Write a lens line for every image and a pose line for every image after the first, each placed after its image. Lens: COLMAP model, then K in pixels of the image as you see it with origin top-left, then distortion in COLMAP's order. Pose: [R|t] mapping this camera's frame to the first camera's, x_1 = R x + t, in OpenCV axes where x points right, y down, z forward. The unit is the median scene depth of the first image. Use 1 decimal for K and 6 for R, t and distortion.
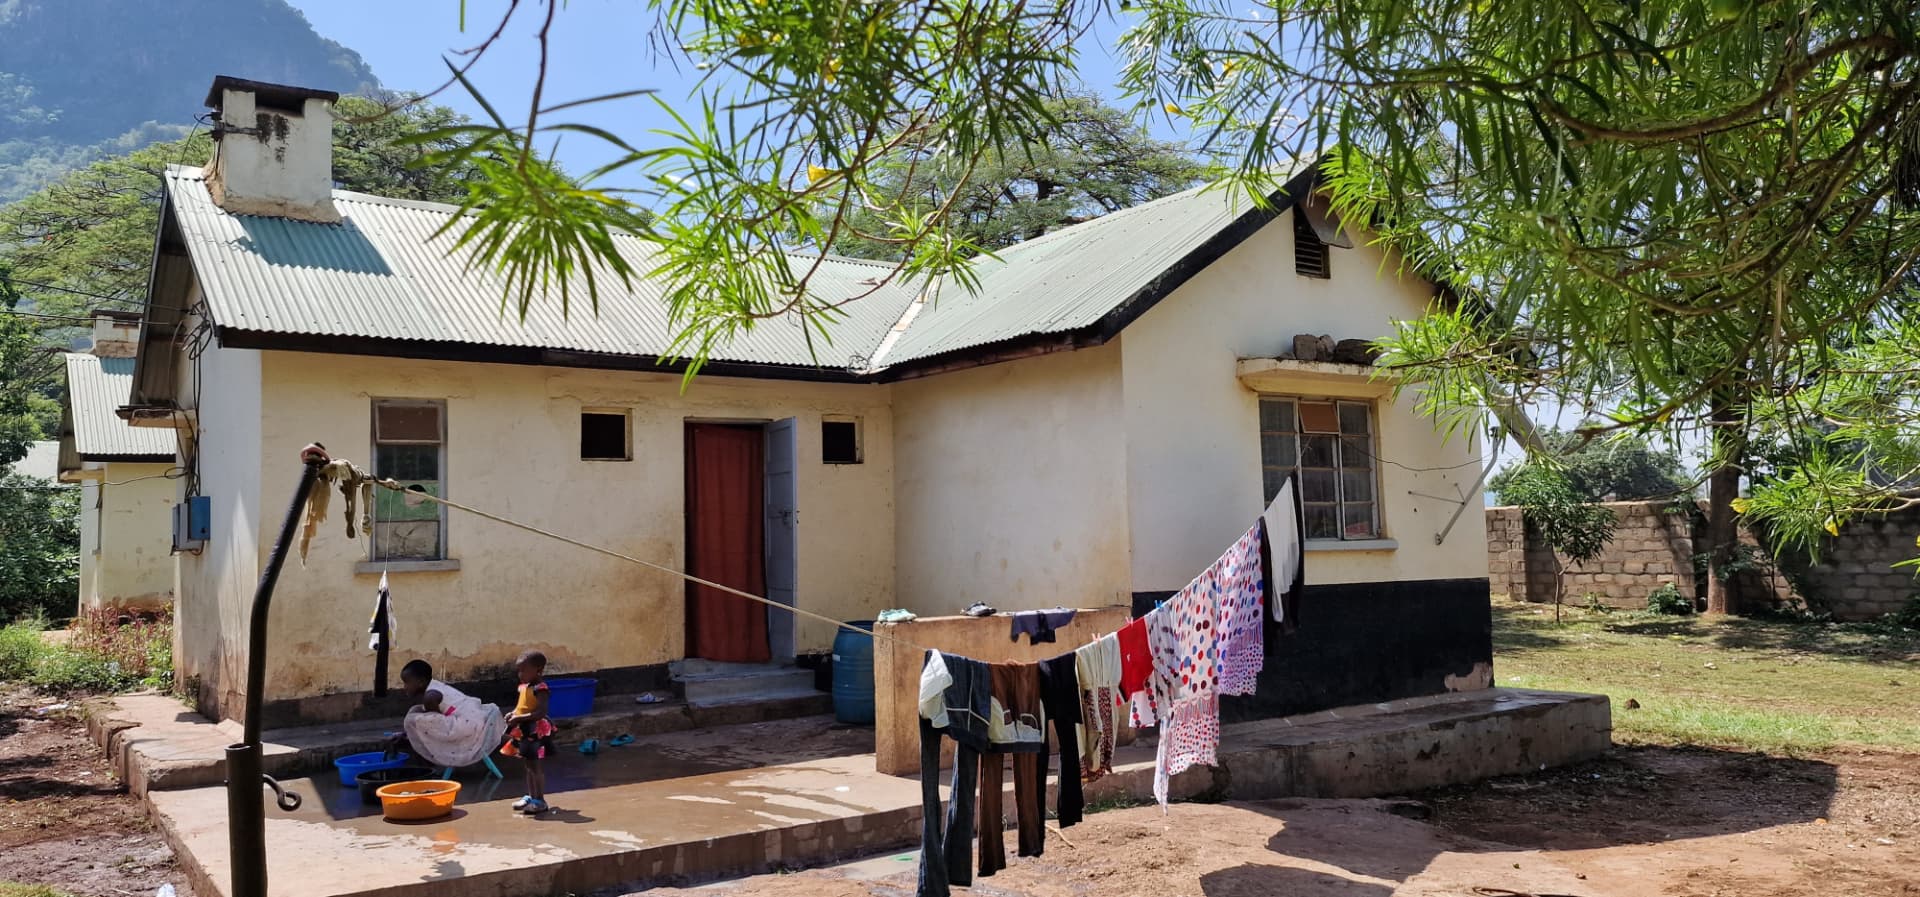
lens RADIAL K [[1341.6, 0, 945.7], [0, 1341.6, 428.5], [0, 0, 1]] dist [0.067497, -0.058358]
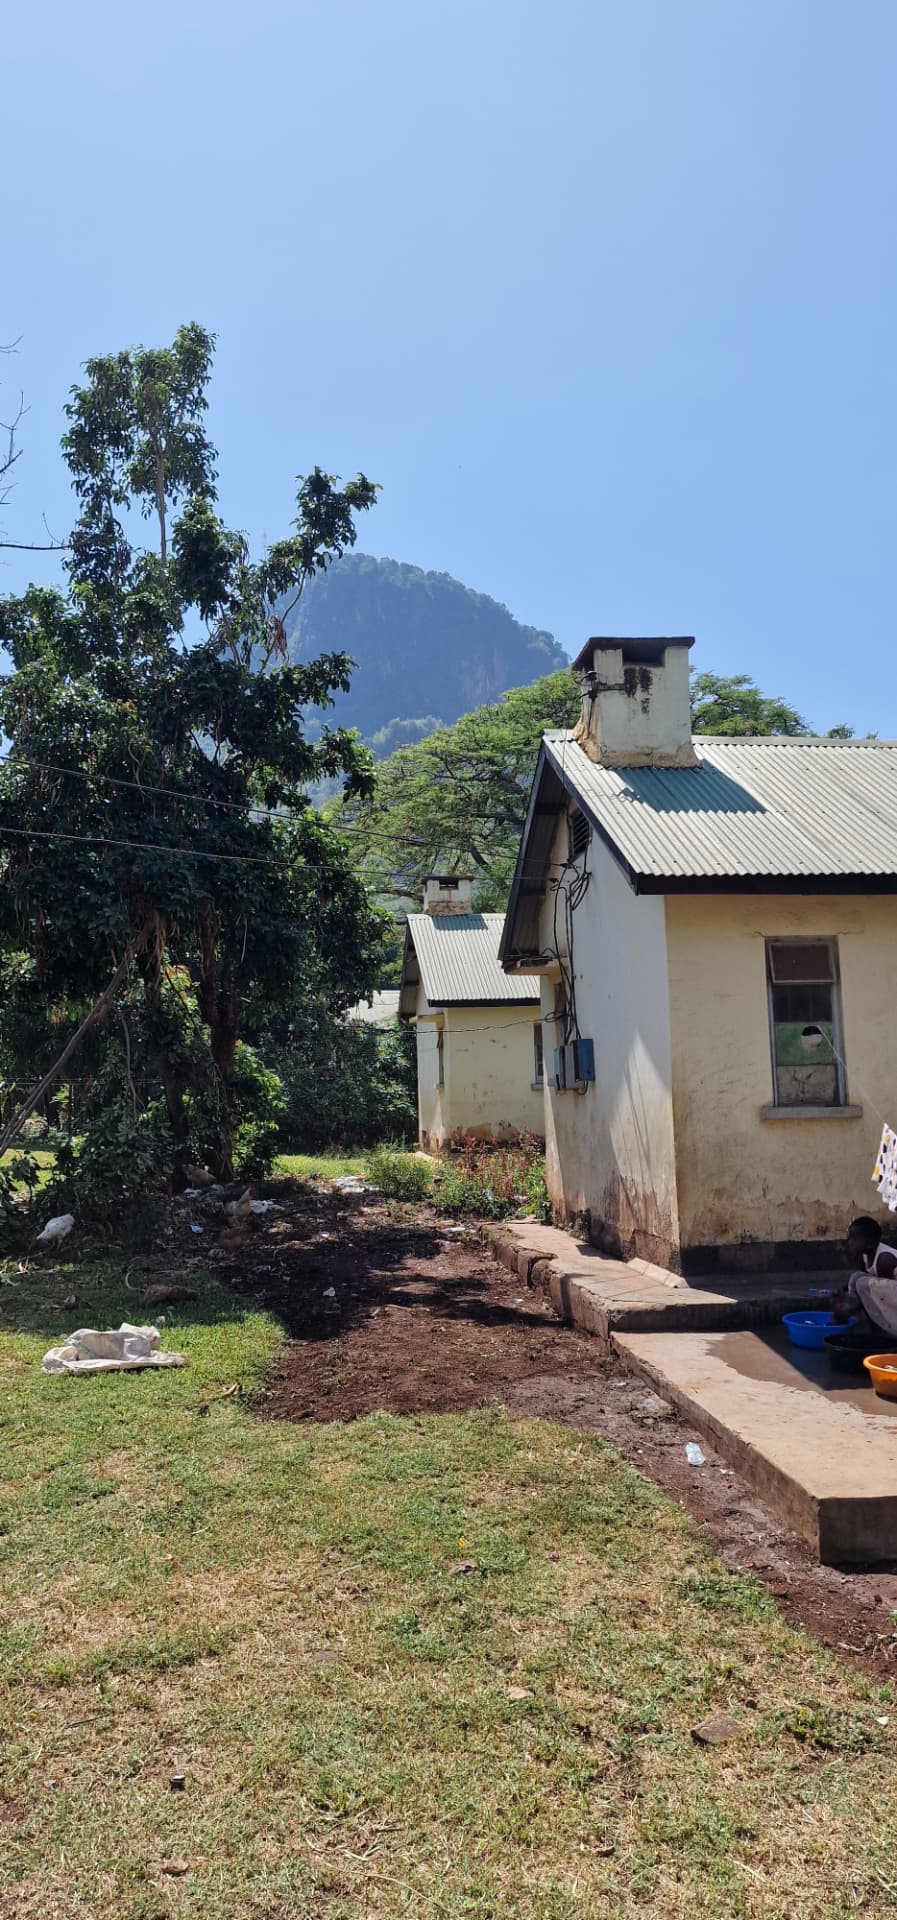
lens RADIAL K [[1324.0, 0, 452.4], [0, 1324.0, 942.0], [0, 0, 1]] dist [0.147371, -0.294170]
pose [[0.882254, -0.044580, -0.468658, -0.155179], [0.037151, 0.998995, -0.025090, -0.003410], [0.469305, 0.004724, 0.883023, 0.043830]]
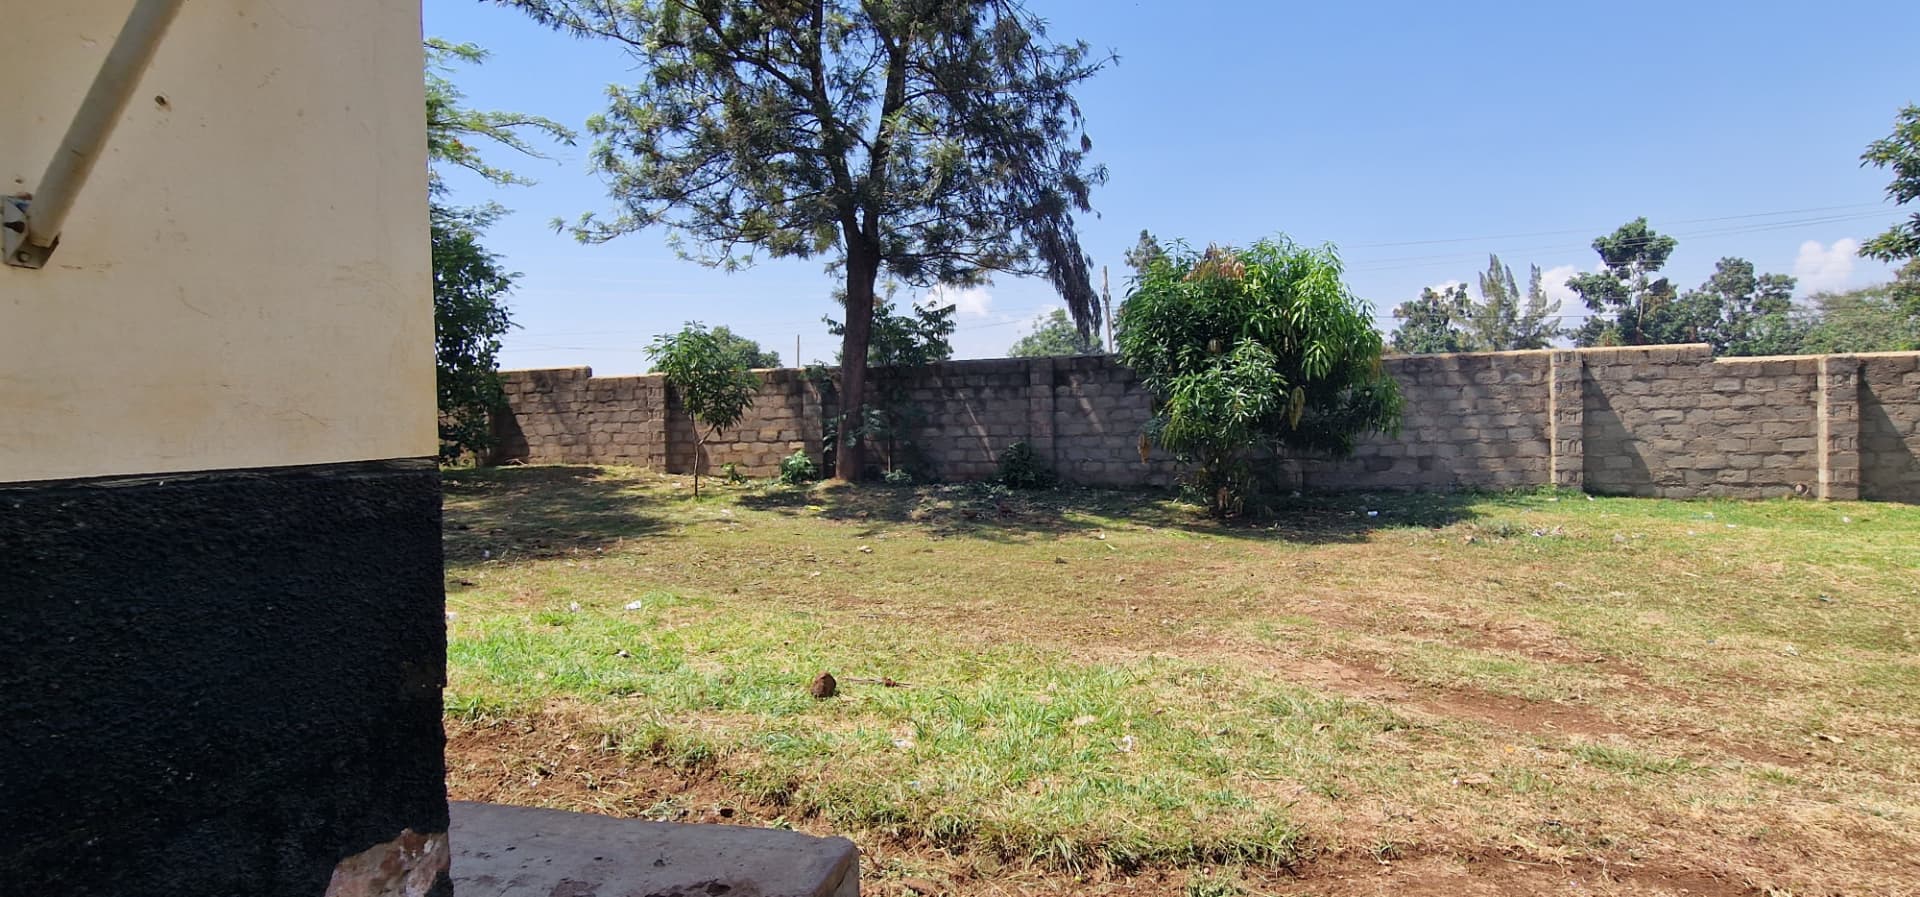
lens RADIAL K [[986.1, 0, 950.3], [0, 986.1, 442.9], [0, 0, 1]] dist [-0.001856, -0.000932]
pose [[0.780546, -0.020601, 0.624759, 0.411461], [-0.043642, 0.995222, 0.087340, 0.100441], [-0.623573, -0.095439, 0.775918, 0.920469]]
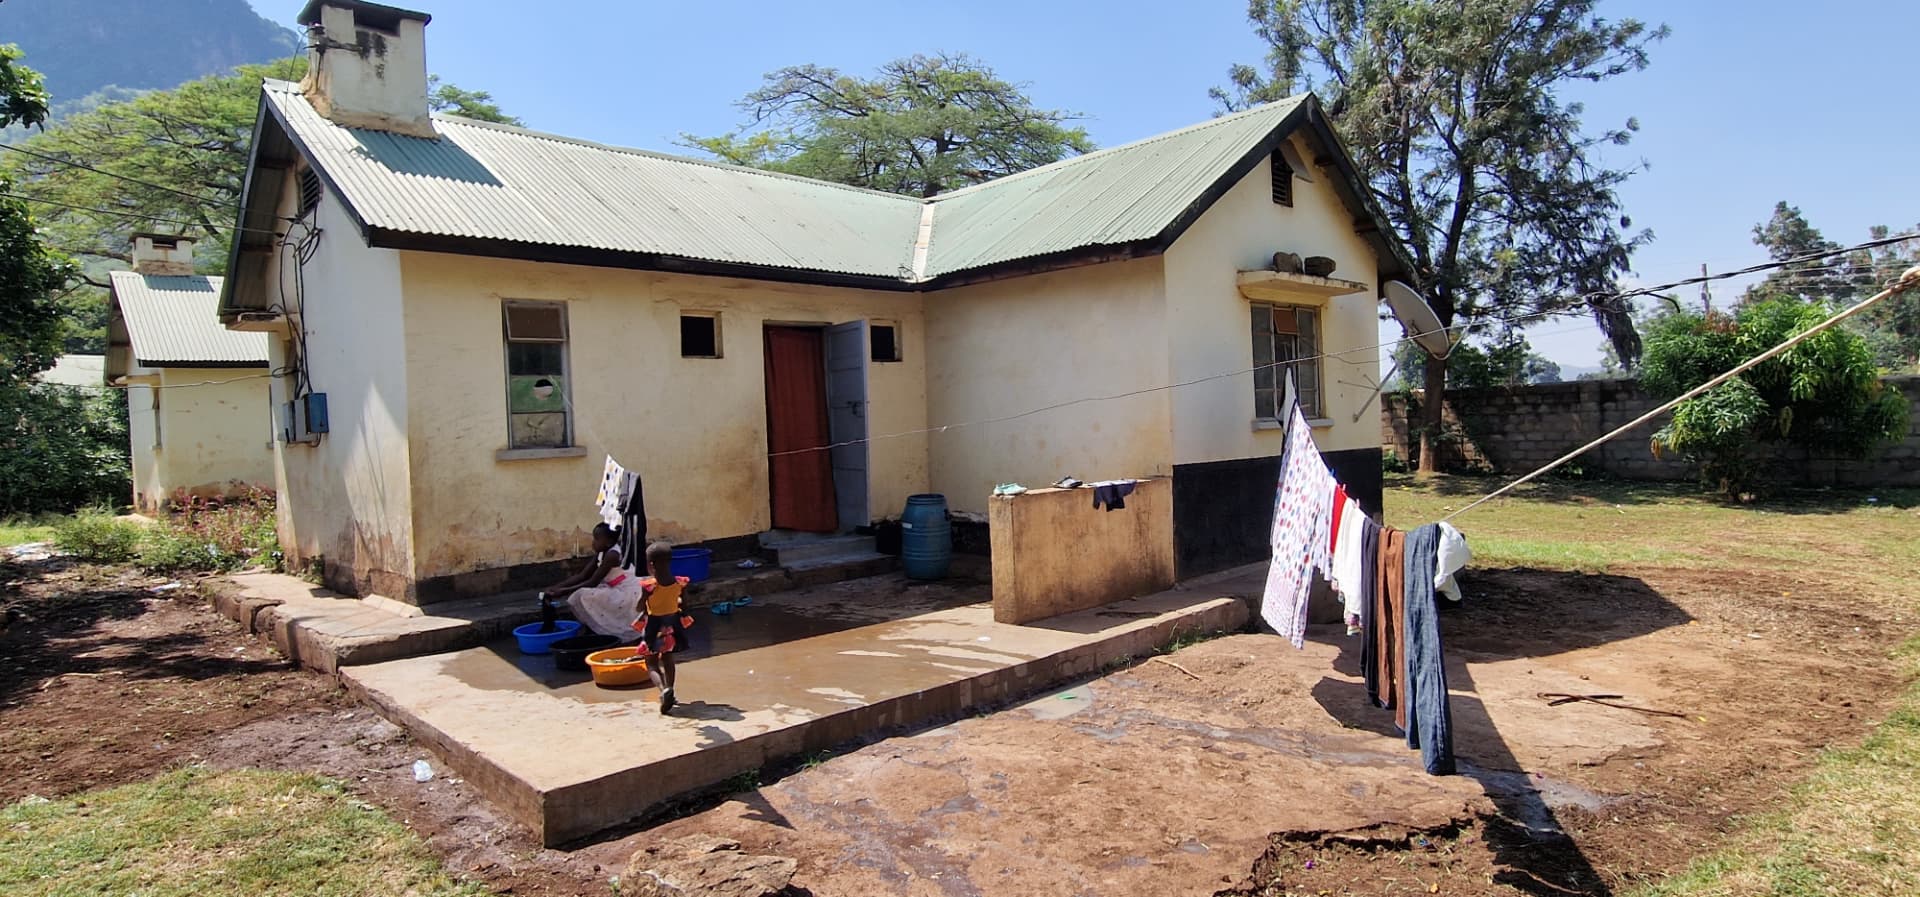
lens RADIAL K [[1013.2, 0, 952.2], [0, 1013.2, 434.8], [0, 0, 1]] dist [-0.002987, -0.000134]
pose [[0.987894, -0.016015, 0.154302, -0.175048], [0.002446, 0.996141, 0.087733, 0.013932], [-0.155112, -0.086293, 0.984121, 0.127095]]
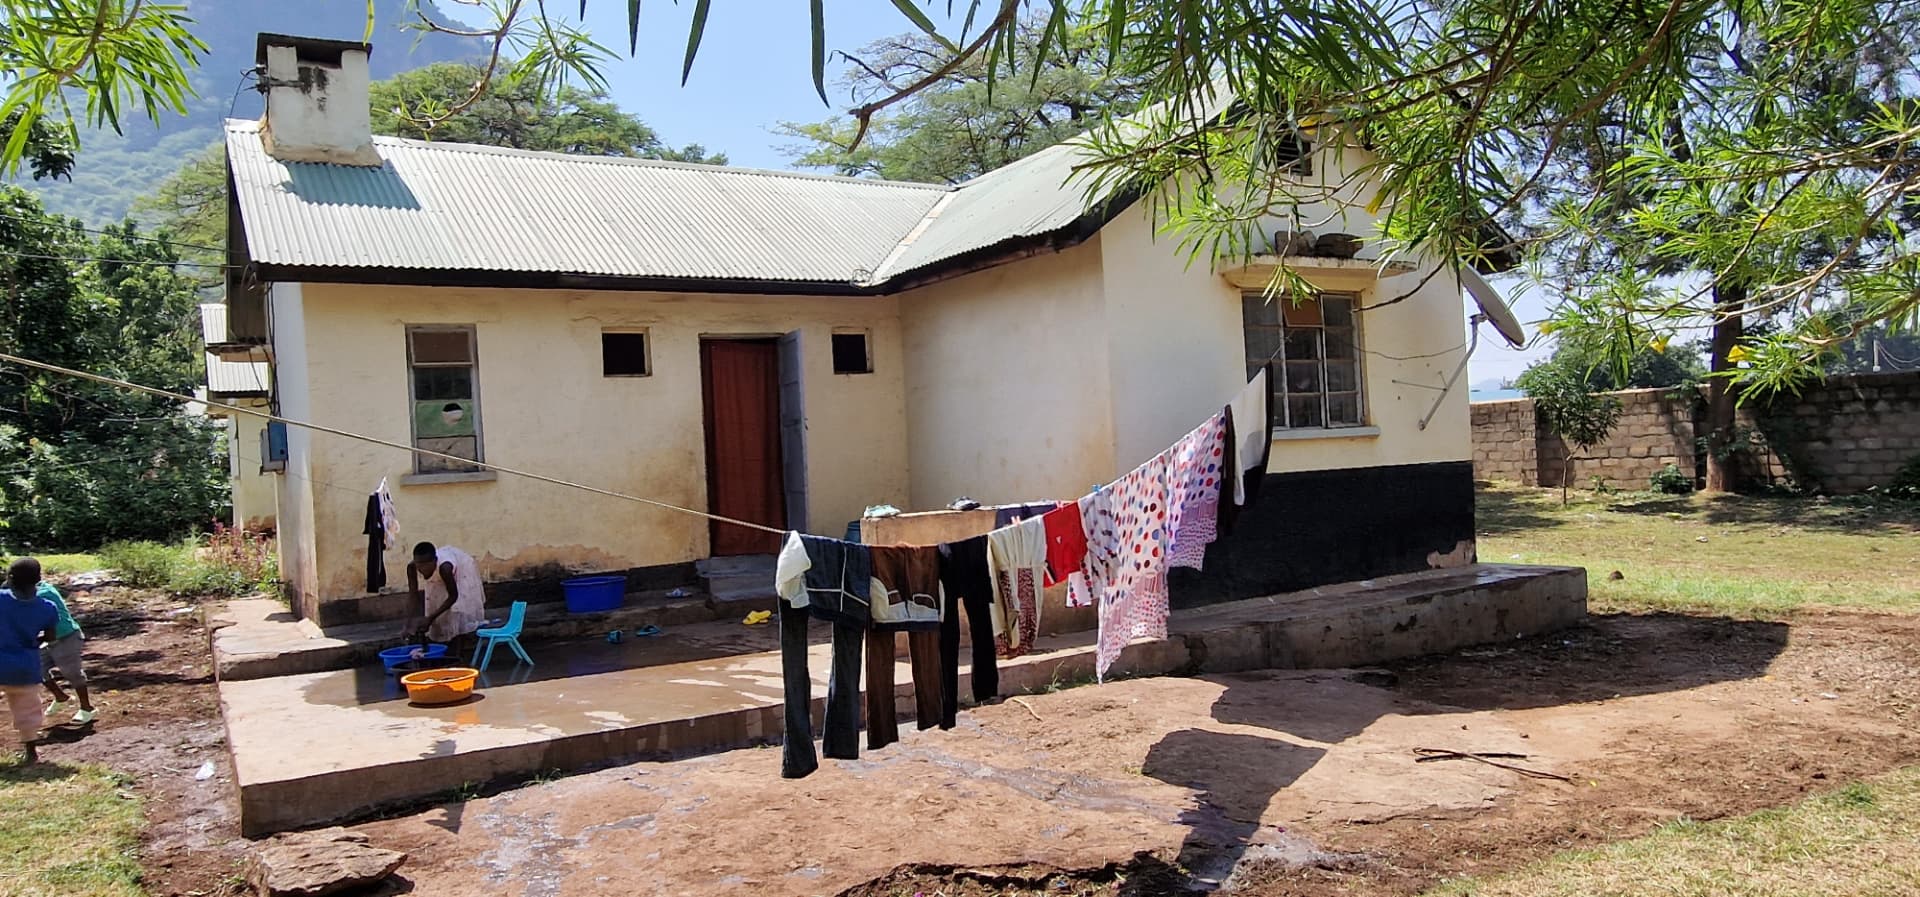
lens RADIAL K [[1218.1, 0, 948.2], [0, 1218.1, 448.3], [0, 0, 1]] dist [-0.000012, -0.003348]
pose [[0.997635, -0.030987, -0.061345, 0.060528], [0.035766, 0.996280, 0.078407, 0.013641], [0.058687, -0.080416, 0.995032, 0.042015]]
